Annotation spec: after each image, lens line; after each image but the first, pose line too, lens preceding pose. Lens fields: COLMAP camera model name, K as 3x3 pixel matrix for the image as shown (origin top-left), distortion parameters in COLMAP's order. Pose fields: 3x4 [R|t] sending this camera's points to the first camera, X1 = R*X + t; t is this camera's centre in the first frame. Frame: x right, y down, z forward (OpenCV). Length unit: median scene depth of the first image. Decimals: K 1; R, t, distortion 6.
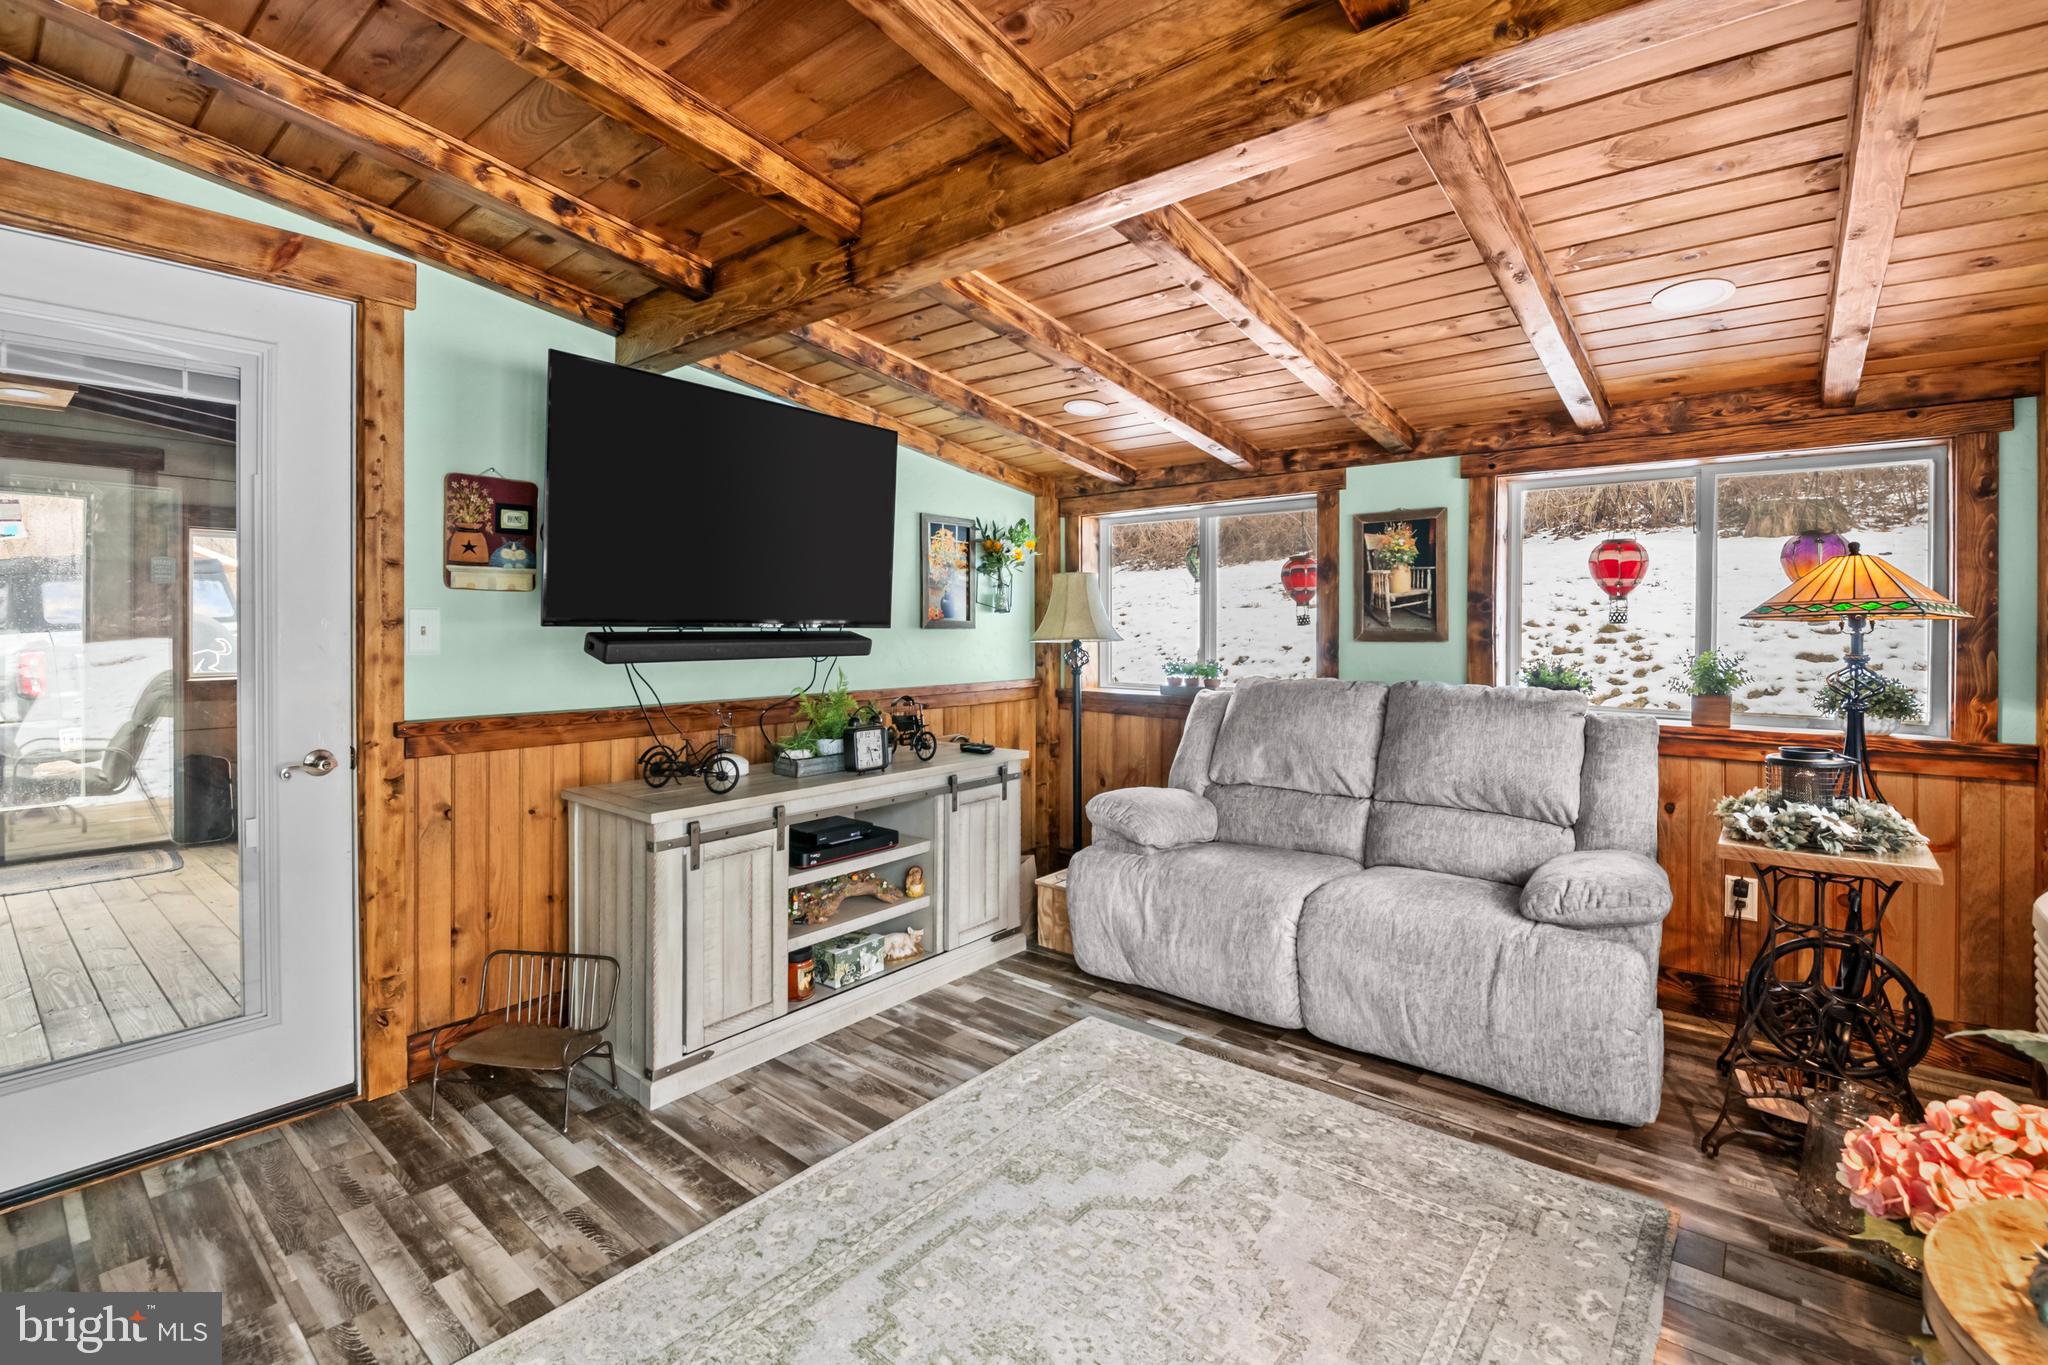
lens RADIAL K [[900.7, 0, 1009.3], [0, 900.7, 637.9], [0, 0, 1]] dist [0.000013, -0.009706]
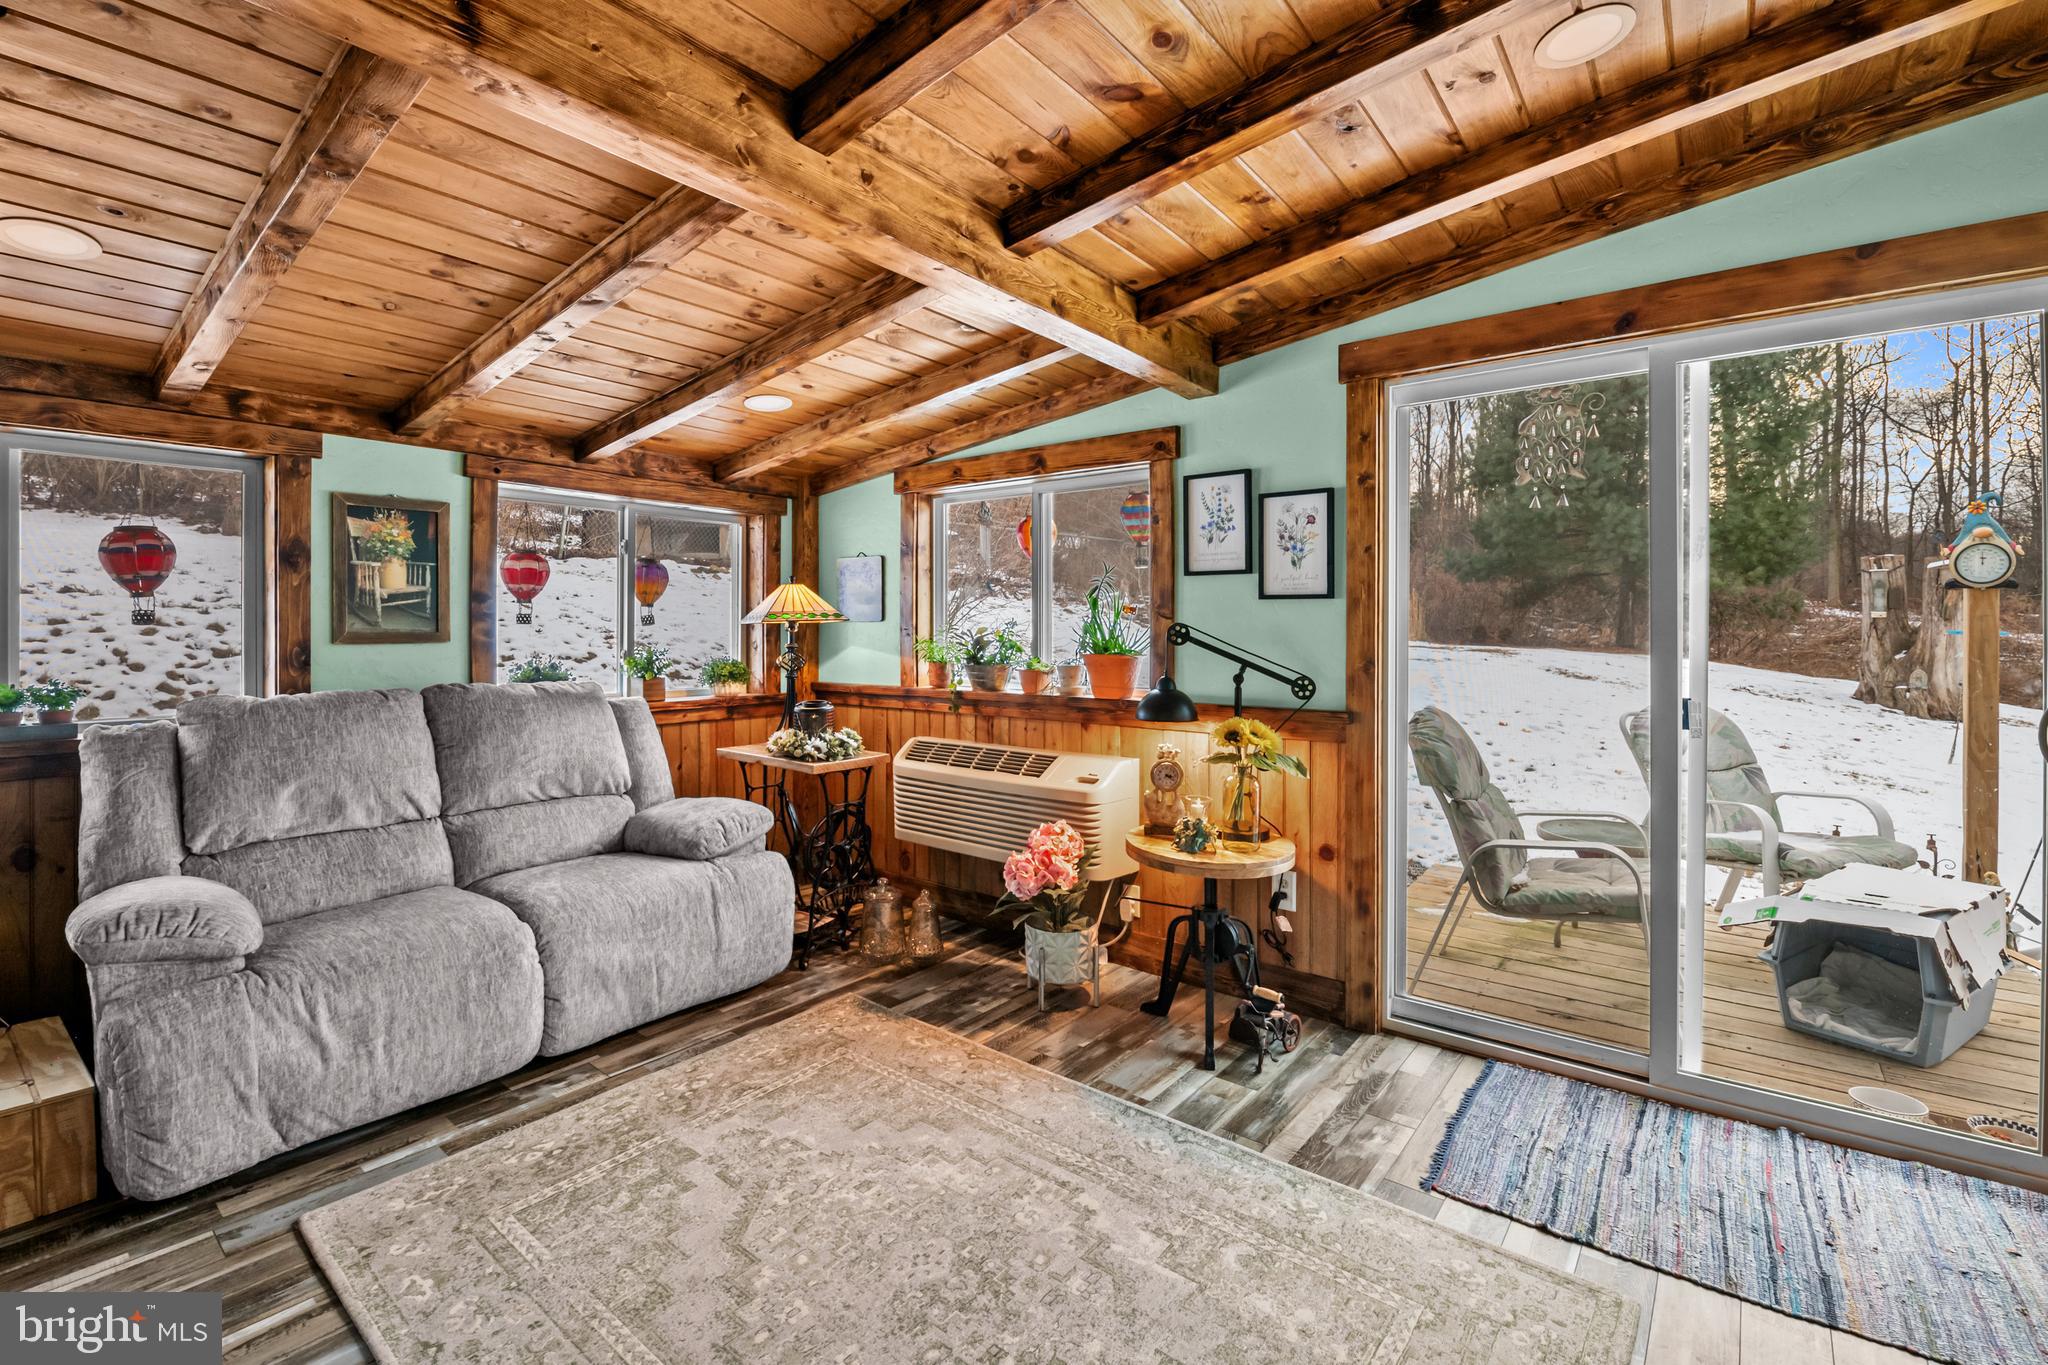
lens RADIAL K [[900.7, 0, 1009.3], [0, 900.7, 637.9], [0, 0, 1]] dist [0.000013, -0.009706]
pose [[-0.012556, -0.012965, 0.999837, -0.551555], [0.011038, 0.999853, 0.013103, -0.007349], [-0.999860, 0.011201, -0.012411, 0.469845]]
